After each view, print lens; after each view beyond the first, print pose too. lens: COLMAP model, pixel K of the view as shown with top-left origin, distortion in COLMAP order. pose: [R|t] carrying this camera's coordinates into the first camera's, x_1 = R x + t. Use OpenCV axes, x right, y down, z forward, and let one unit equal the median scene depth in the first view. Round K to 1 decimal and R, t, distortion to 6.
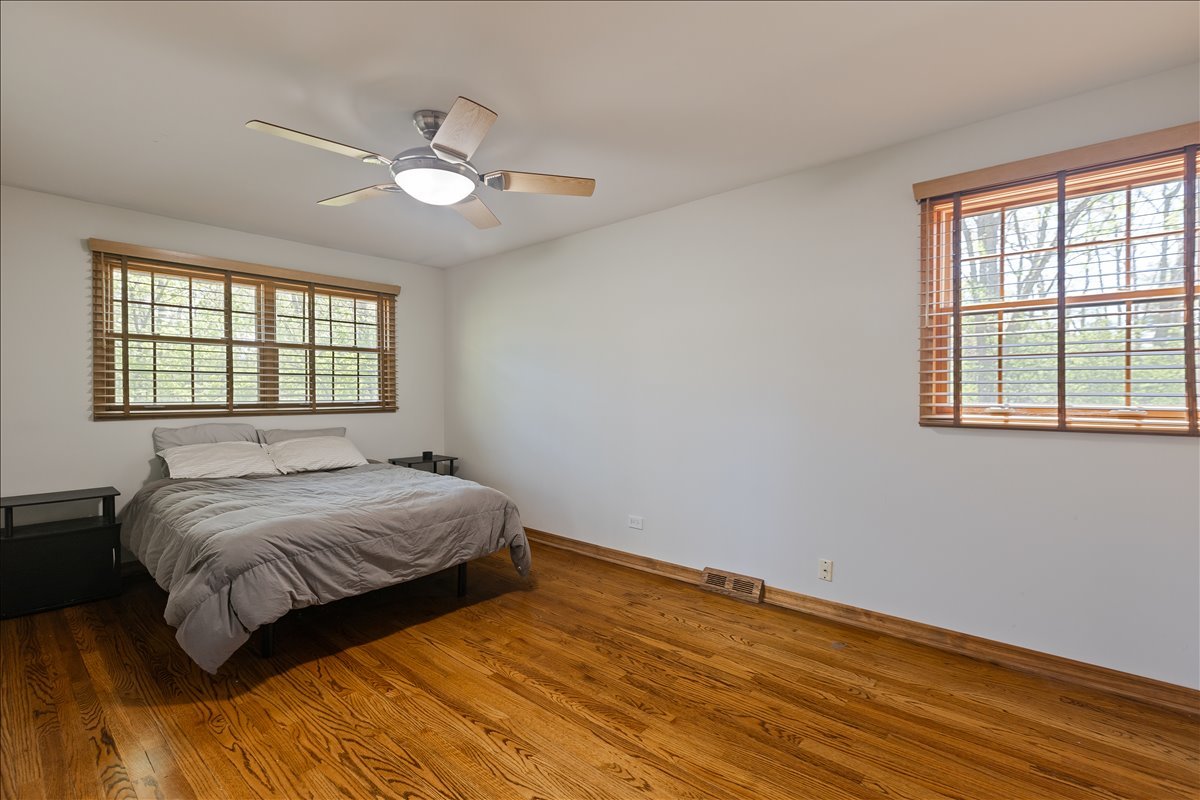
lens RADIAL K [[543.4, 0, 601.6], [0, 543.4, 391.5], [0, 0, 1]] dist [-0.001726, -0.000510]
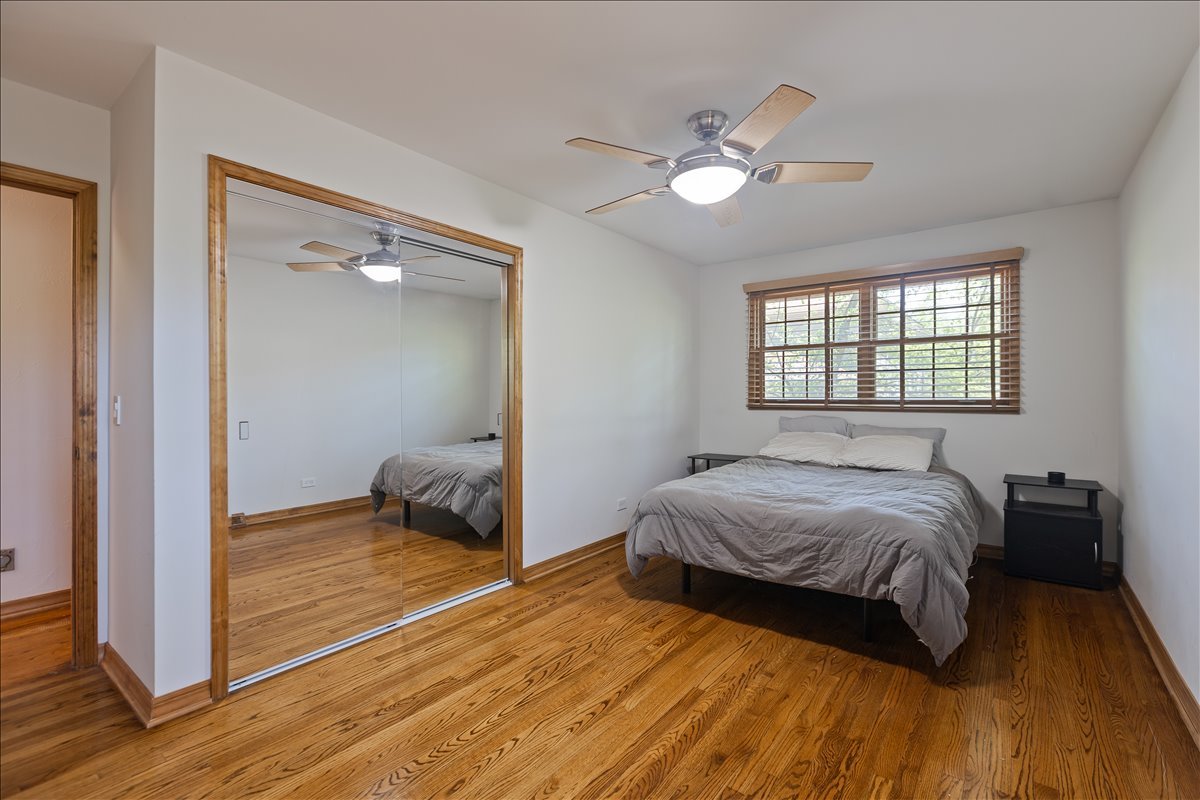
lens RADIAL K [[543.4, 0, 601.6], [0, 543.4, 391.5], [0, 0, 1]] dist [-0.001726, -0.000510]
pose [[0.051859, 0.000867, -0.998654, 0.500185], [0.007485, 0.999971, 0.001257, 0.001680], [0.998626, -0.007540, 0.051851, 0.537992]]
